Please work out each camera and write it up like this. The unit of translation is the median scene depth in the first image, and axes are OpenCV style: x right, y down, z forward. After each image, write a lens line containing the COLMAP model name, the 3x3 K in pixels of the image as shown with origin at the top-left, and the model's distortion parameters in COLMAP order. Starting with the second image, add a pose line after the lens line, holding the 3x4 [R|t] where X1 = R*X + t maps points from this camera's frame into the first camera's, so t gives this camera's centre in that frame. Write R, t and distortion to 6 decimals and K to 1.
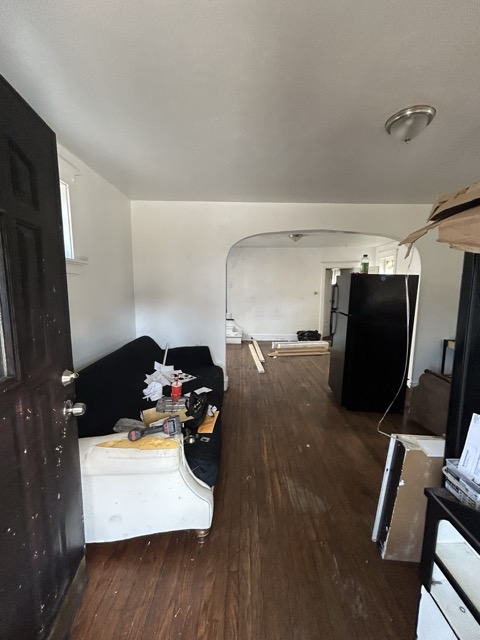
lens RADIAL K [[261.0, 0, 242.2], [0, 261.0, 319.1], [0, 0, 1]] dist [-0.000983, 0.000956]
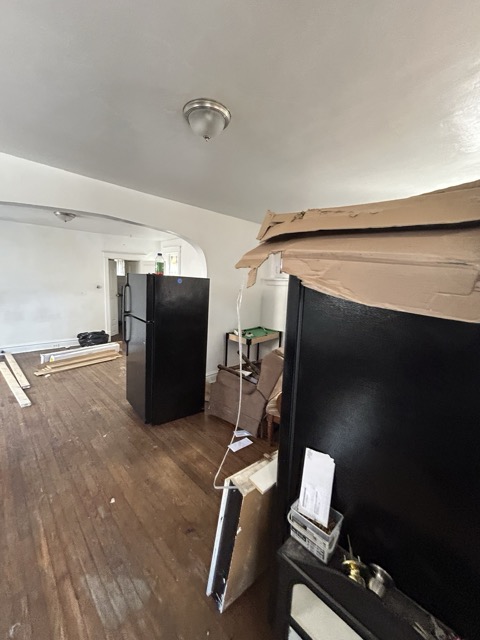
lens RADIAL K [[261.0, 0, 242.2], [0, 261.0, 319.1], [0, 0, 1]] dist [-0.000983, 0.000956]
pose [[0.708406, -0.080484, 0.701201, 0.020414], [0.050139, 0.996706, 0.063748, -0.060448], [-0.704022, -0.010002, 0.710108, 0.146671]]
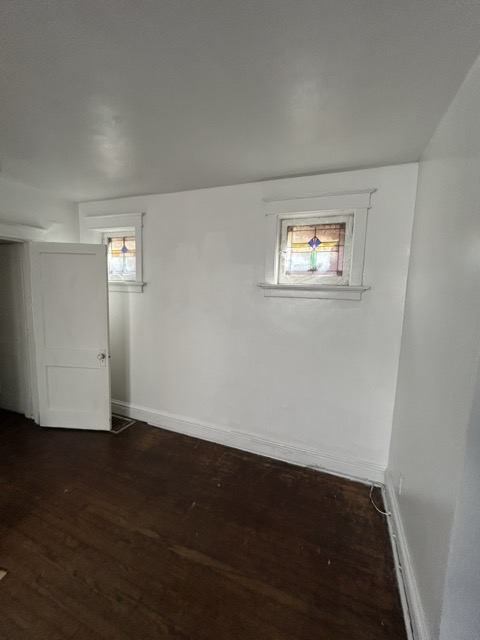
lens RADIAL K [[261.0, 0, 242.2], [0, 261.0, 319.1], [0, 0, 1]] dist [-0.000983, 0.000956]
pose [[0.367371, -0.110788, 0.923453, 0.410210], [0.086934, 0.992624, 0.084502, -0.204884], [-0.926003, 0.049236, 0.374292, 1.306024]]
